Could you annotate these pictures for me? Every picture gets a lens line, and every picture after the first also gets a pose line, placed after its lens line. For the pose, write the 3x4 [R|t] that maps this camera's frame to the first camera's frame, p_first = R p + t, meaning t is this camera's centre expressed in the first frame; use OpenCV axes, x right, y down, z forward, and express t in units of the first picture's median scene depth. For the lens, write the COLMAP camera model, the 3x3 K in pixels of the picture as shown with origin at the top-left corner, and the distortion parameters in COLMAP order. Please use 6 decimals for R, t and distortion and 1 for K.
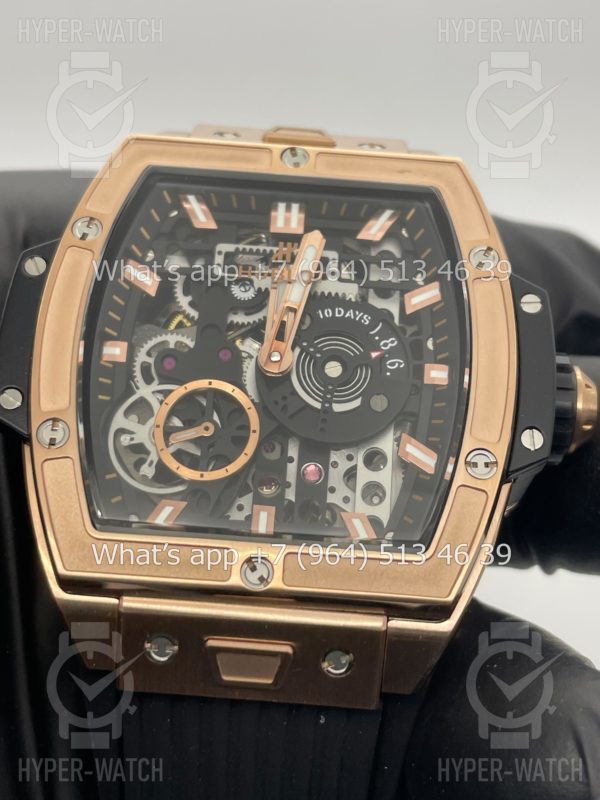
lens RADIAL K [[1306.7, 0, 300.0], [0, 1306.7, 400.0], [0, 0, 1]] dist [0.136770, -0.014424]
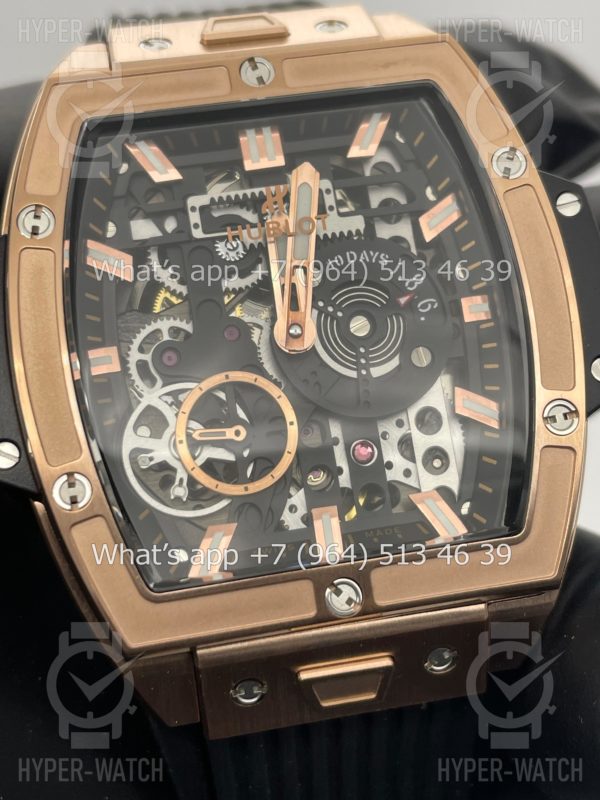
lens RADIAL K [[1306.7, 0, 300.0], [0, 1306.7, 400.0], [0, 0, 1]] dist [0.136770, -0.014424]
pose [[0.970732, -0.215388, 0.106244, -0.114645], [0.185740, 0.953731, 0.236425, -0.188220], [-0.152252, -0.209771, 0.965824, 0.162347]]
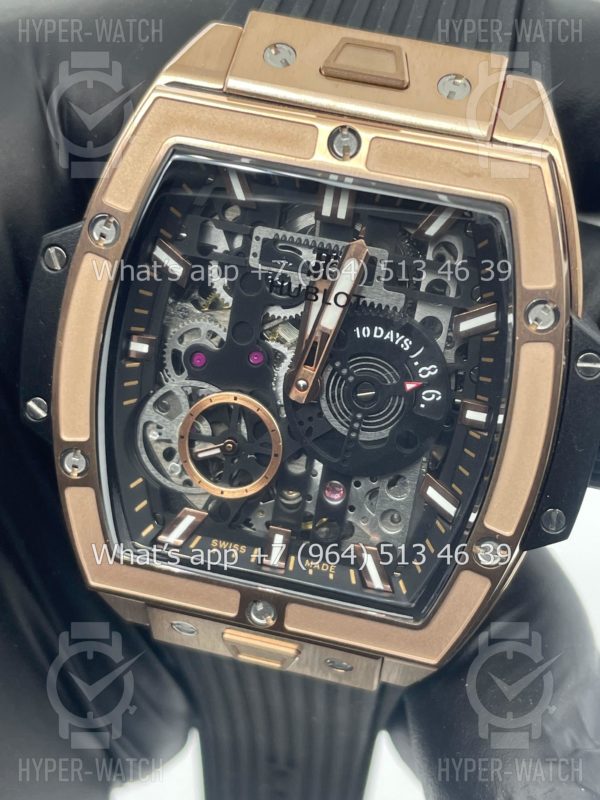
lens RADIAL K [[1306.7, 0, 300.0], [0, 1306.7, 400.0], [0, 0, 1]] dist [0.136770, -0.014424]
pose [[0.978751, 0.135978, -0.153479, 0.124699], [-0.016693, 0.798845, 0.601305, -0.585498], [0.204370, -0.585966, 0.784141, 0.245446]]
